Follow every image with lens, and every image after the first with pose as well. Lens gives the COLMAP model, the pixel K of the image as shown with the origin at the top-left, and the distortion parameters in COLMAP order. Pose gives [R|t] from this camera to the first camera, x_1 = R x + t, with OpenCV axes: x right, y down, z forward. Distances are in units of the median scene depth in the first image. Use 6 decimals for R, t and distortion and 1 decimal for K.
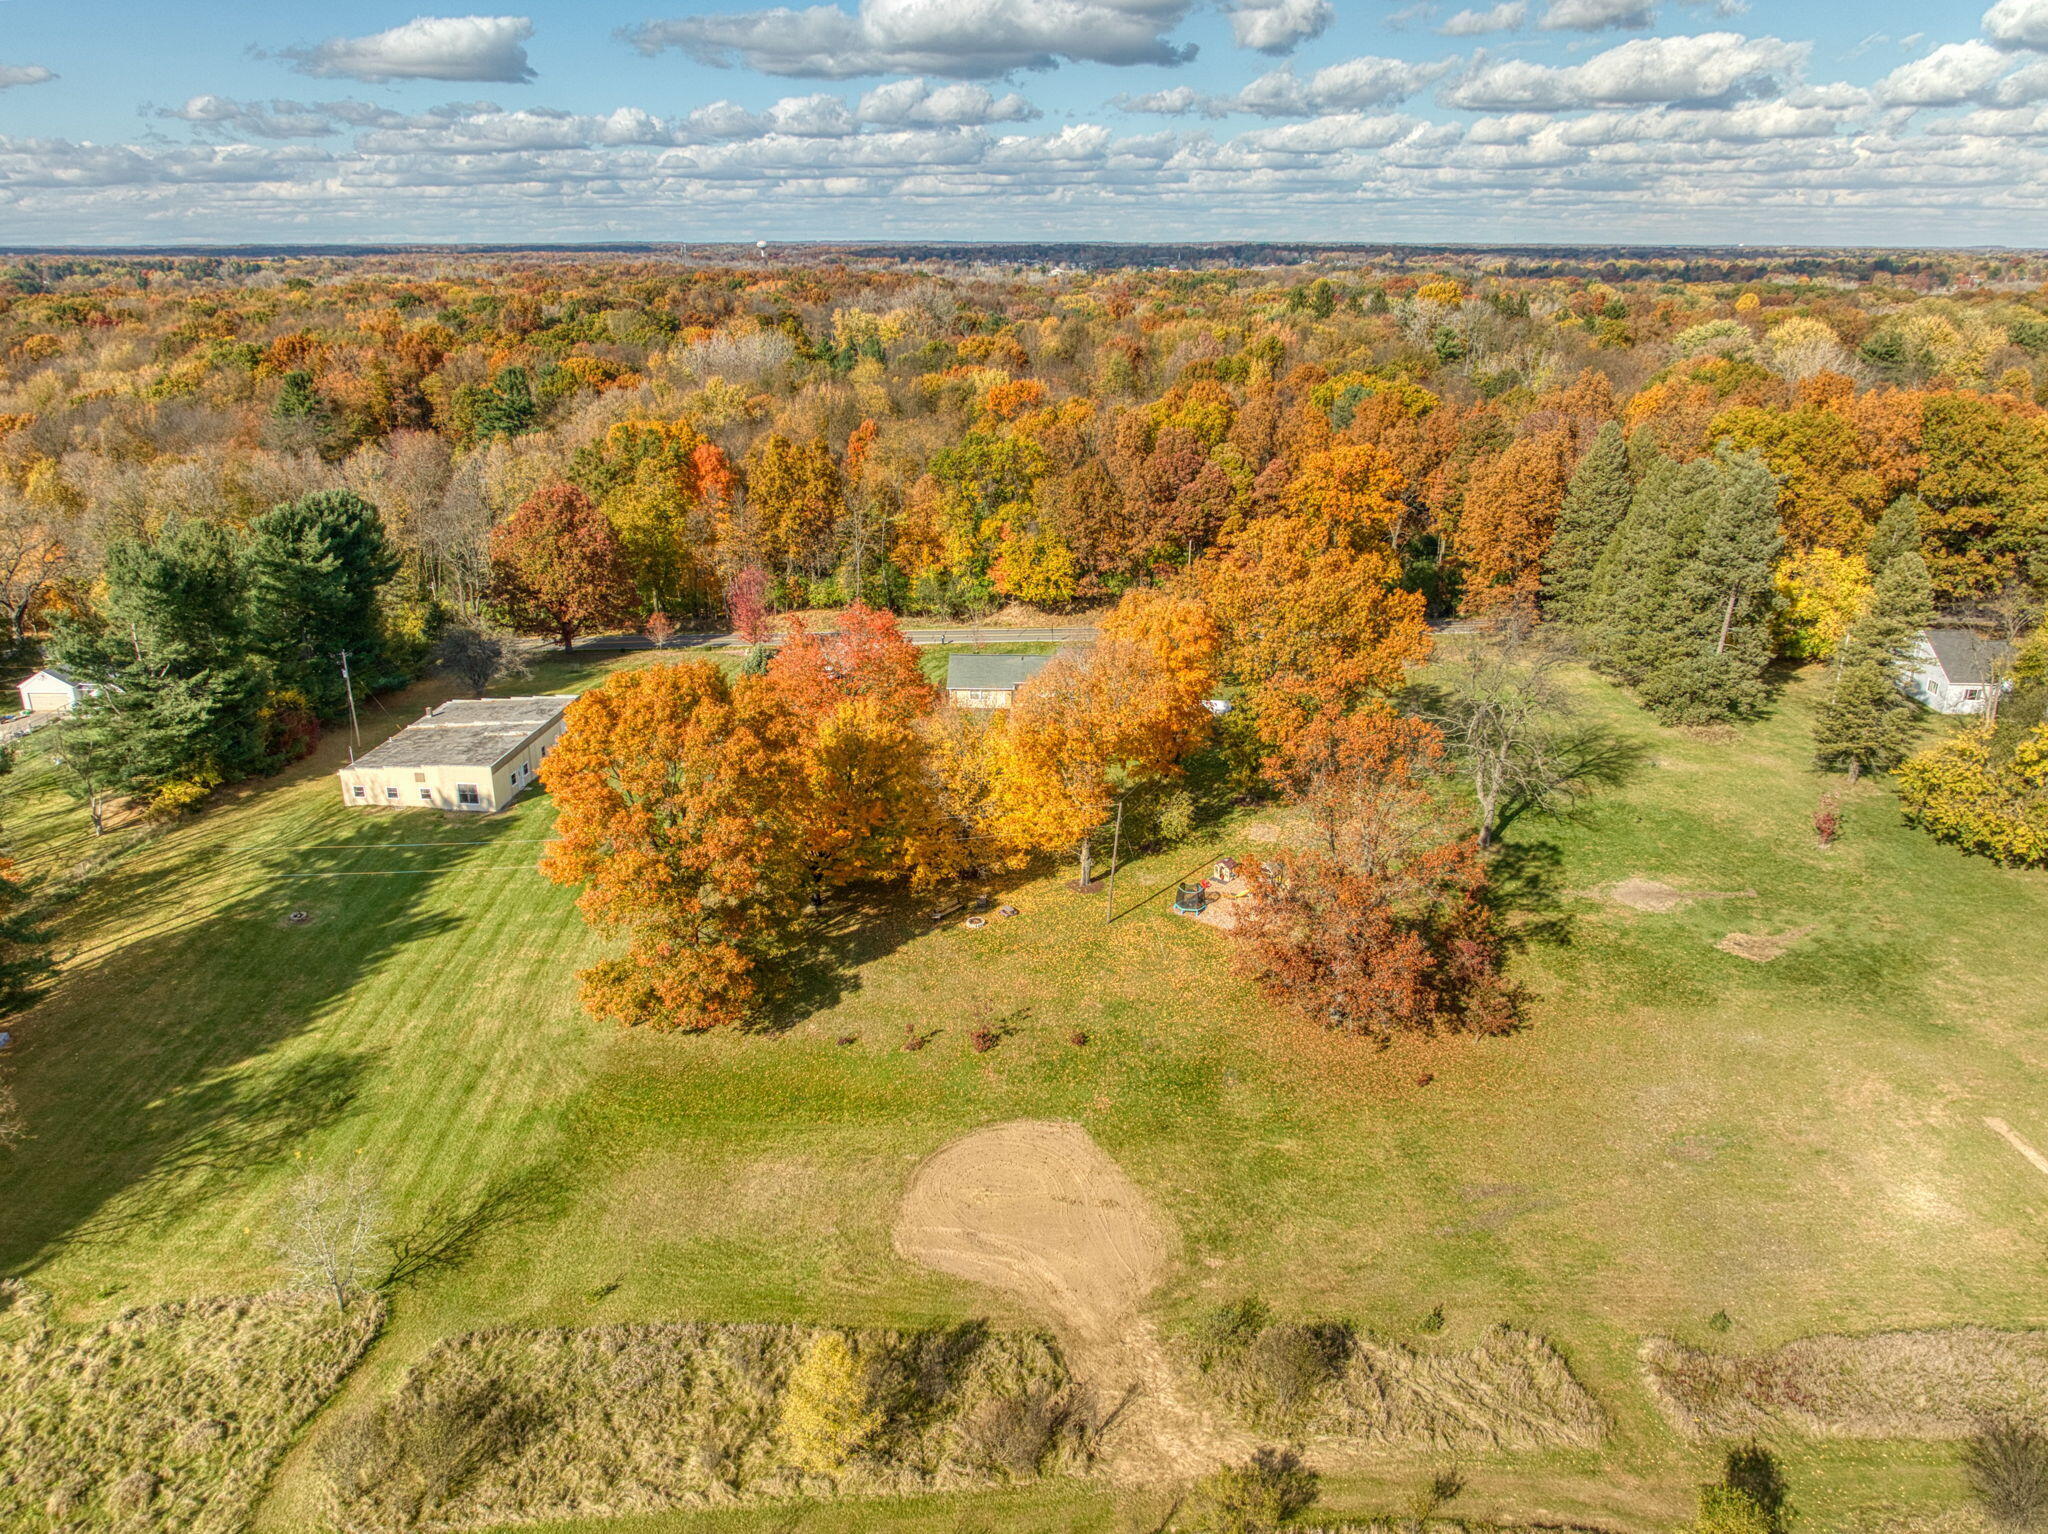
lens RADIAL K [[1468.8, 0, 1016.0], [0, 1468.8, 791.9], [0, 0, 1]] dist [0.008824, -0.028717]
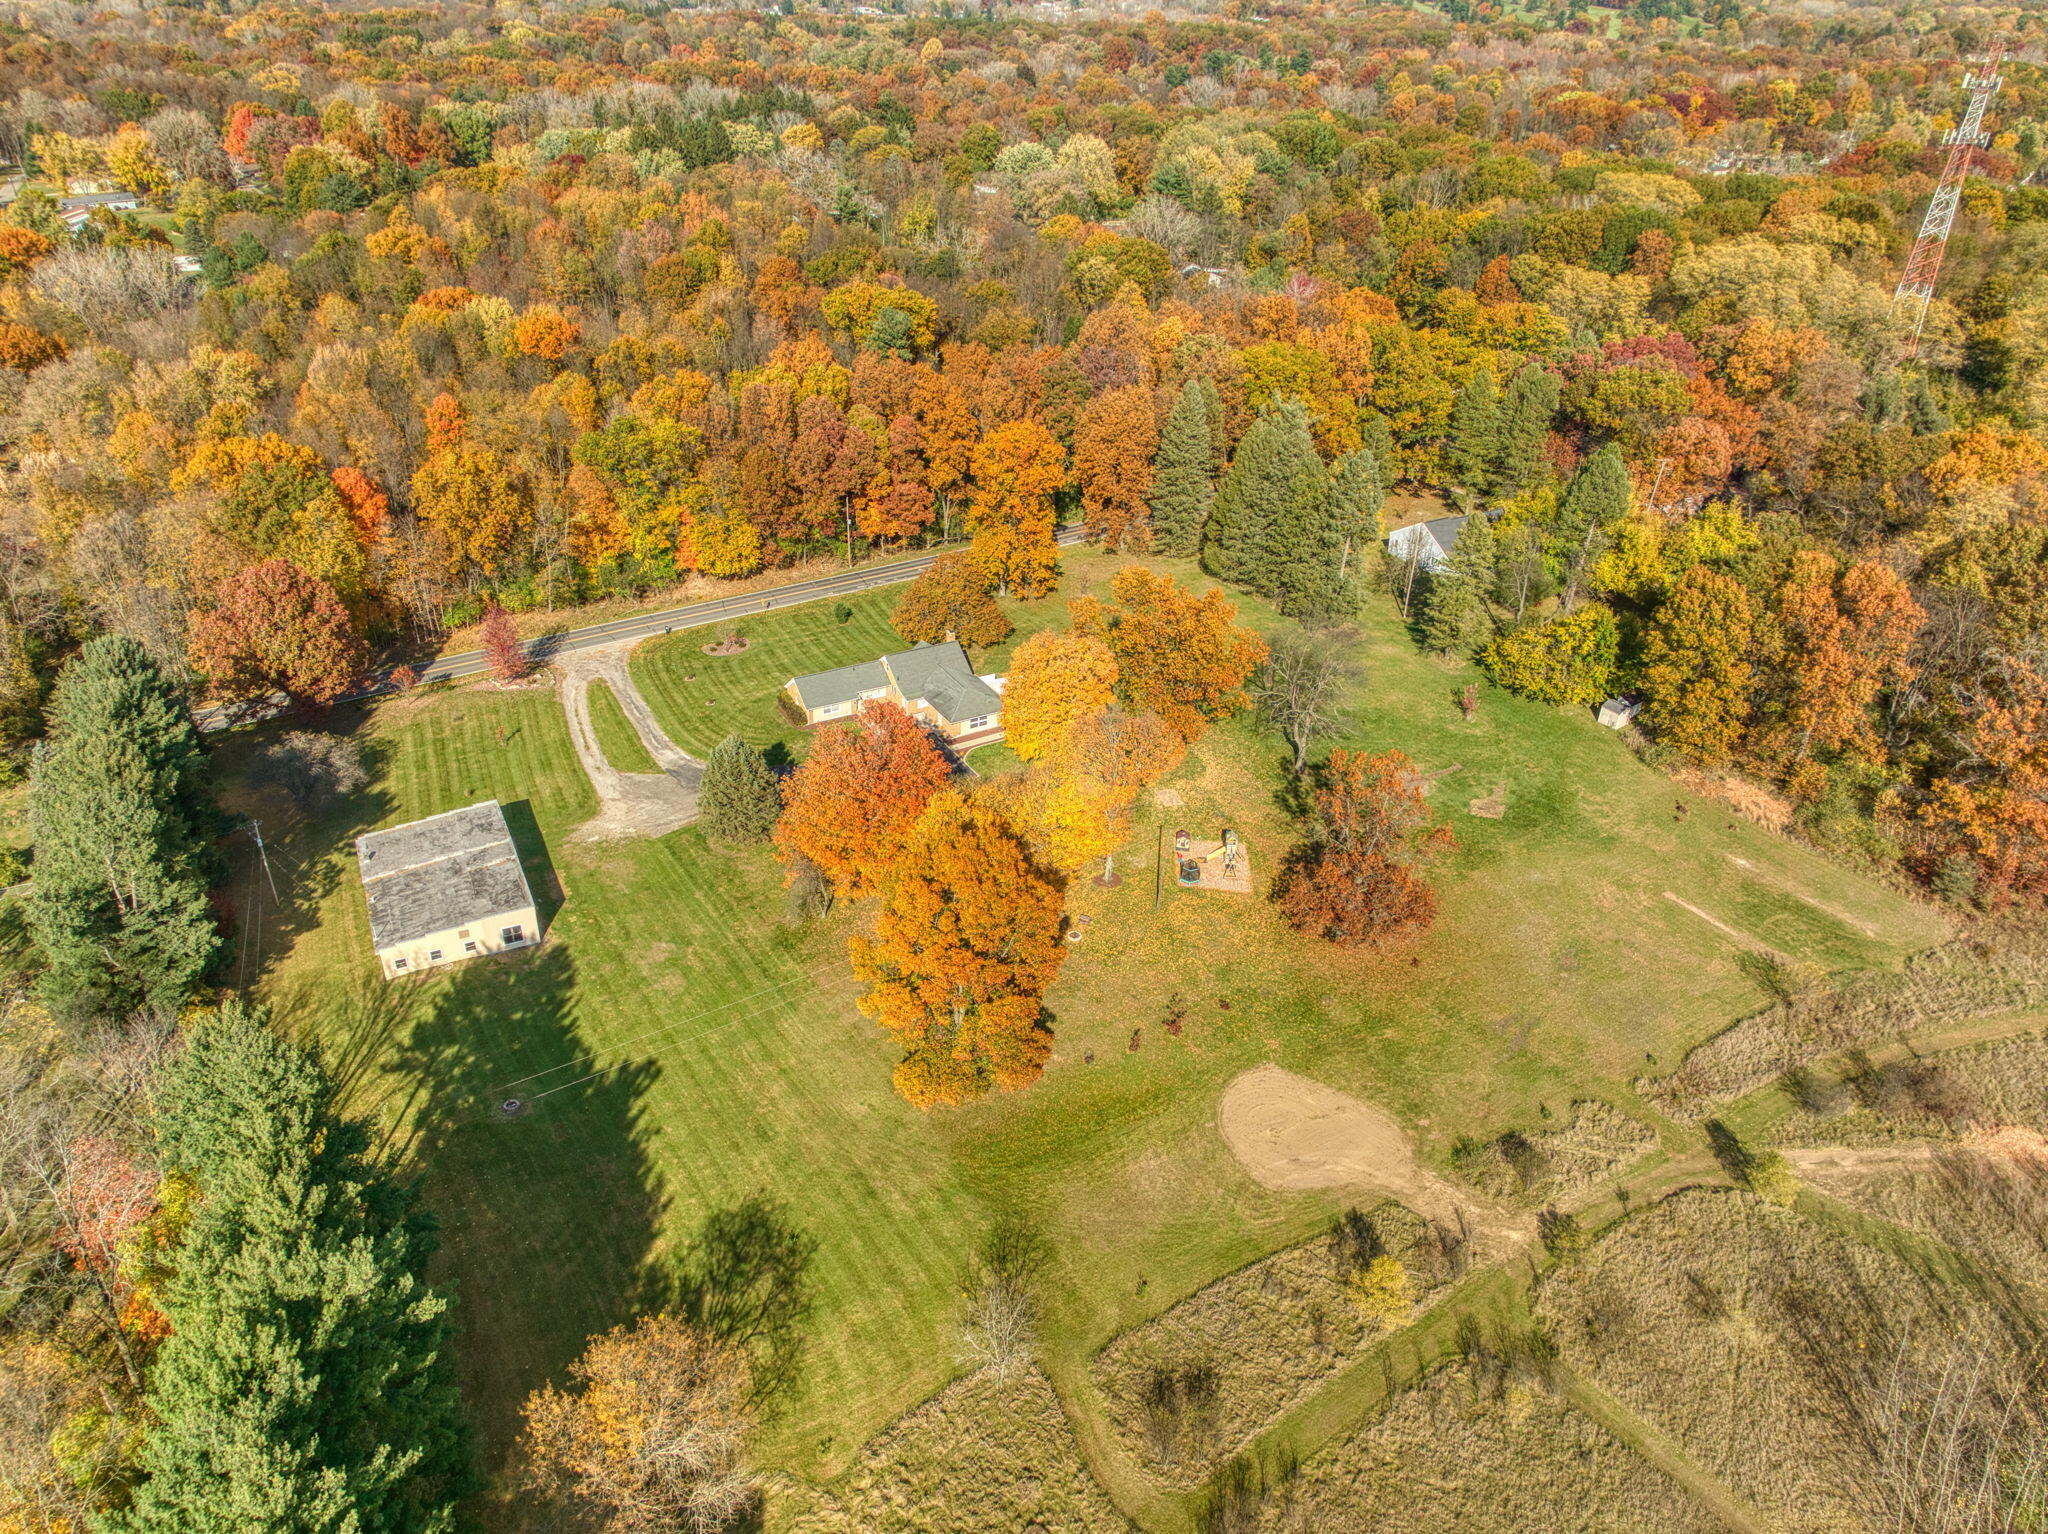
lens RADIAL K [[1429.9, 0, 1019.9], [0, 1429.9, 807.6], [0, 0, 1]] dist [0.004626, -0.023954]
pose [[0.847985, -0.259201, 0.462316, -0.527298], [0.163302, 0.957599, 0.237355, -0.280415], [-0.504236, -0.125776, 0.854357, -0.070442]]
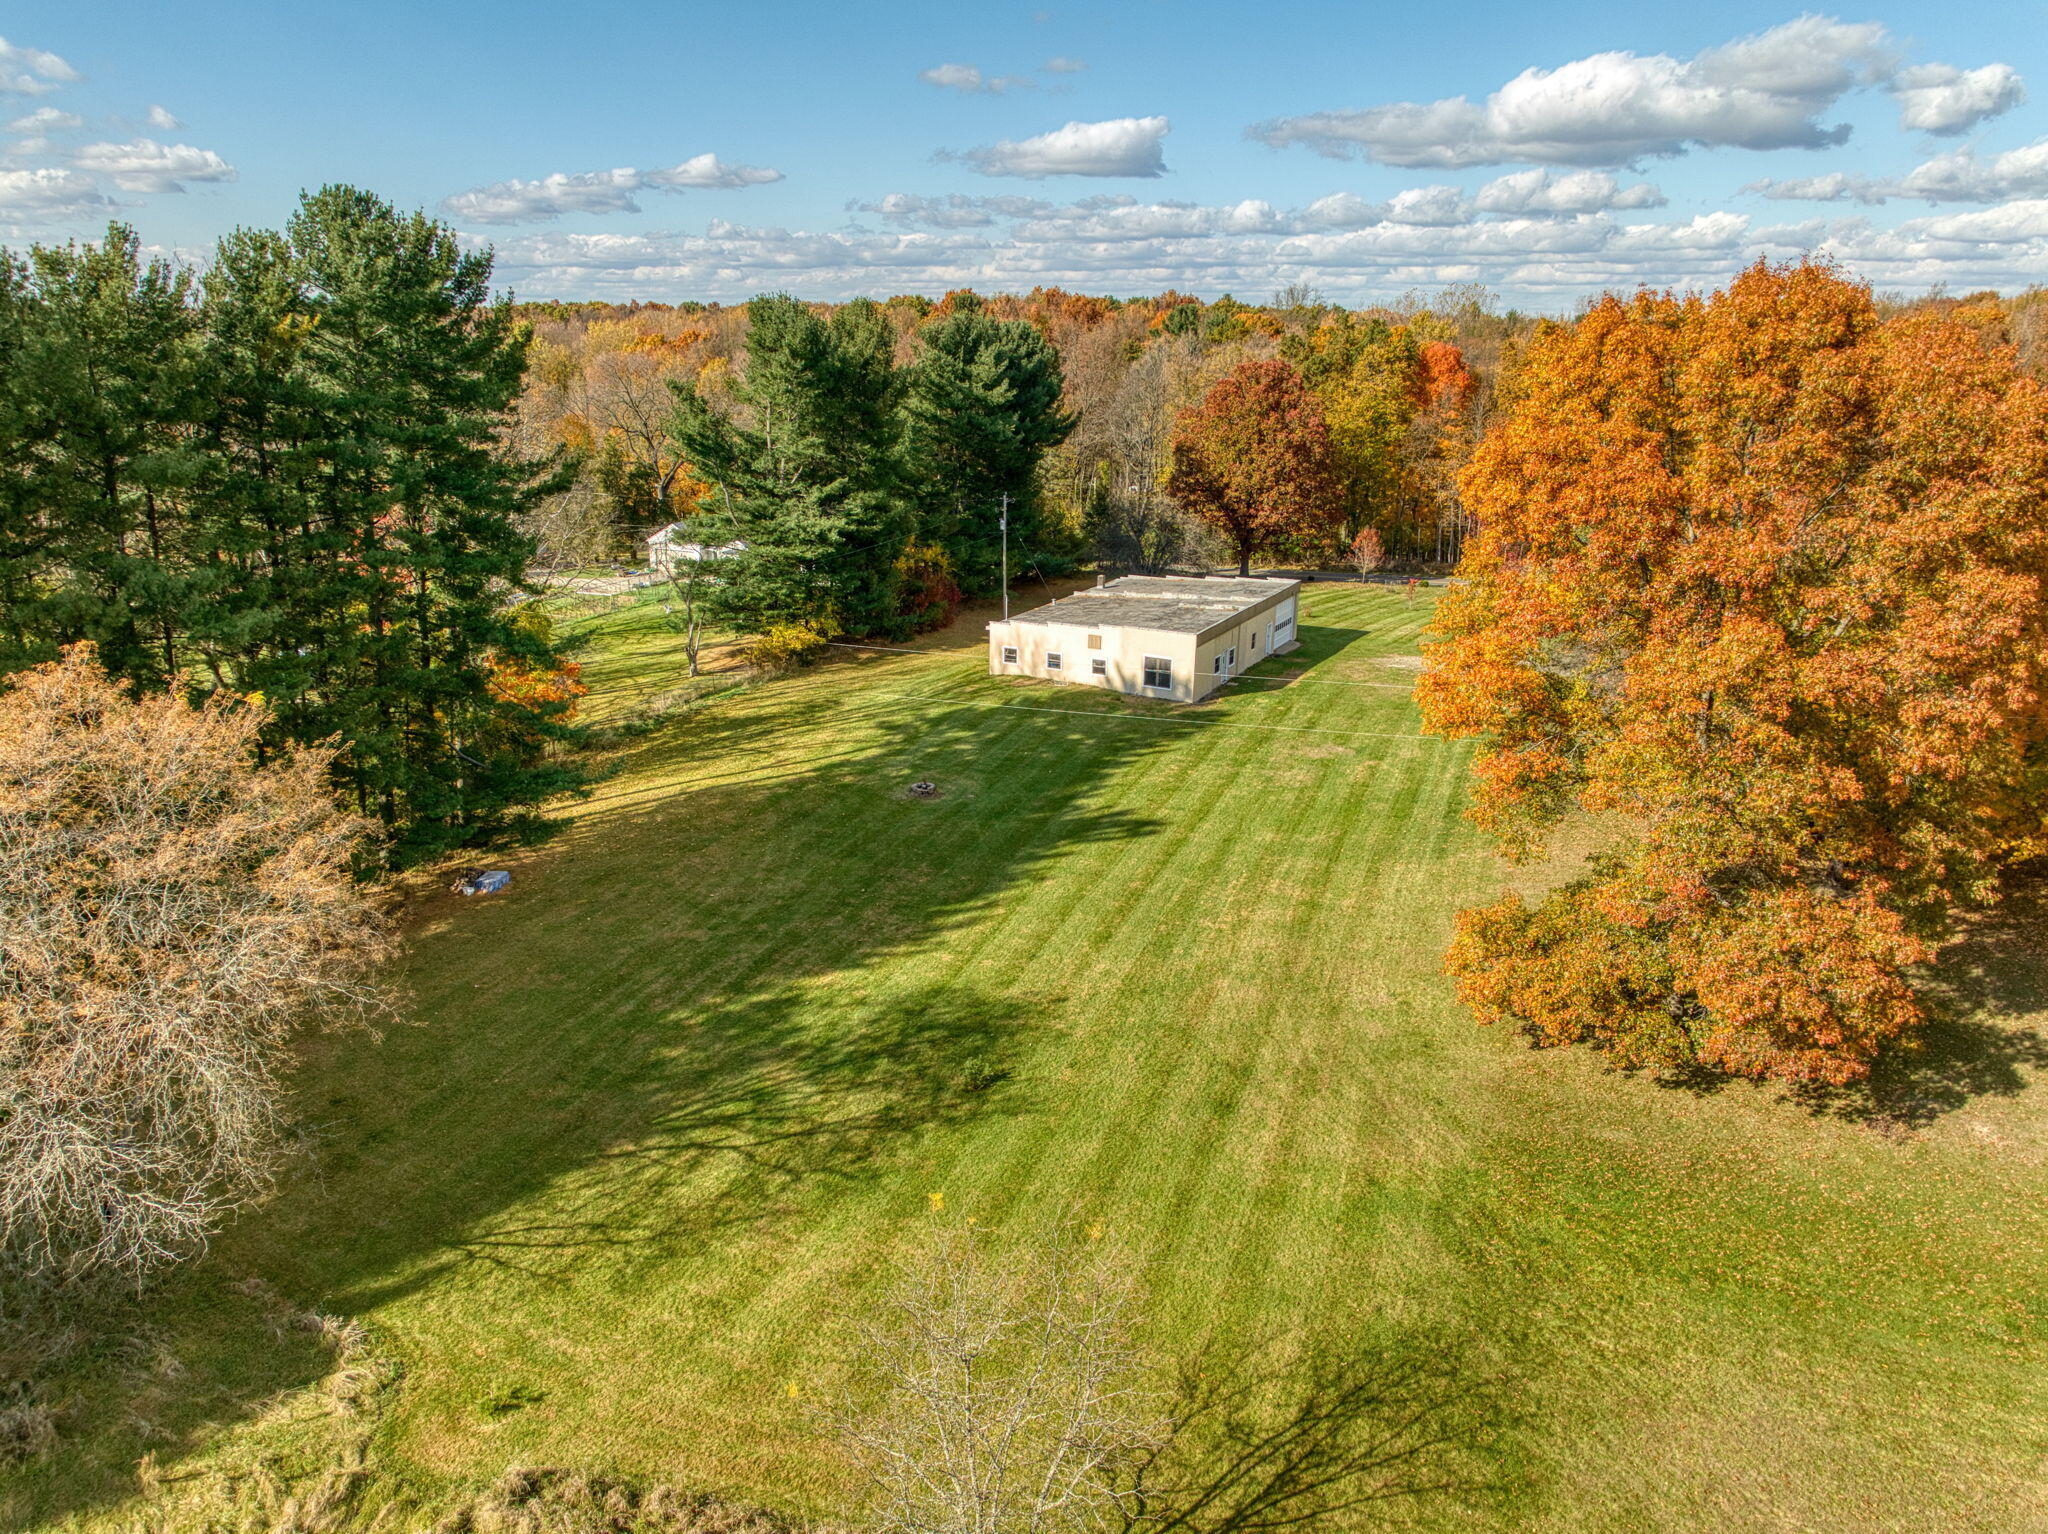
lens RADIAL K [[1429.9, 0, 1019.9], [0, 1429.9, 807.6], [0, 0, 1]] dist [0.004626, -0.023954]
pose [[0.927928, 0.137972, -0.346286, -0.195567], [-0.150346, 0.988593, -0.008987, 0.080985], [0.341096, 0.060402, 0.938086, 0.360327]]
